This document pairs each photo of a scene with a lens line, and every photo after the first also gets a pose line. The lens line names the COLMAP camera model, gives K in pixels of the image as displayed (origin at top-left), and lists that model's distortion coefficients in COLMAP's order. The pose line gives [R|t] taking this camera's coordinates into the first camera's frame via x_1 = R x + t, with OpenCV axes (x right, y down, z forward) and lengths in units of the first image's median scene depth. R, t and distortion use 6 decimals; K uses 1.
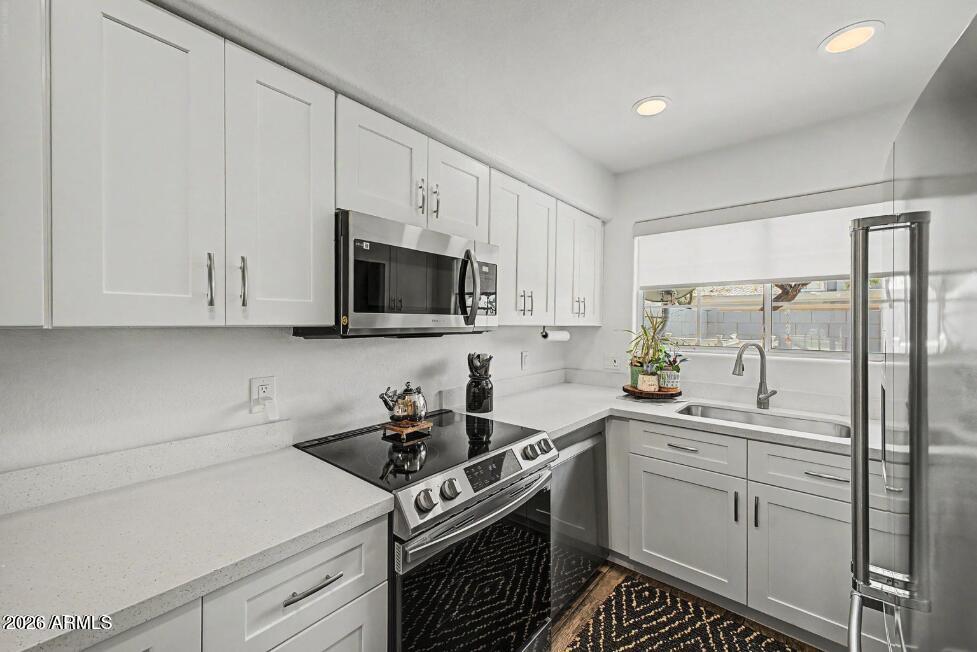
lens RADIAL K [[391.1, 0, 489.3], [0, 391.1, 320.5], [0, 0, 1]] dist [0.020459, -0.000105]
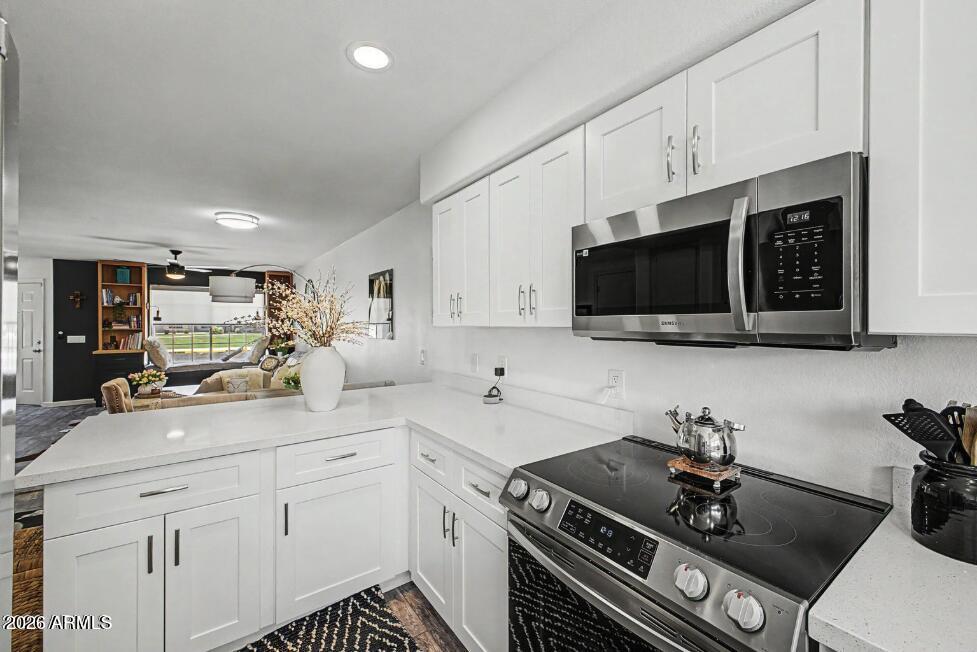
lens RADIAL K [[391.1, 0, 489.3], [0, 391.1, 320.5], [0, 0, 1]] dist [0.020459, -0.000105]
pose [[-0.250731, -0.008134, -0.968023, 0.760068], [0.000732, 0.999963, -0.008592, 0.000781], [0.968057, -0.002863, -0.250716, 0.993911]]
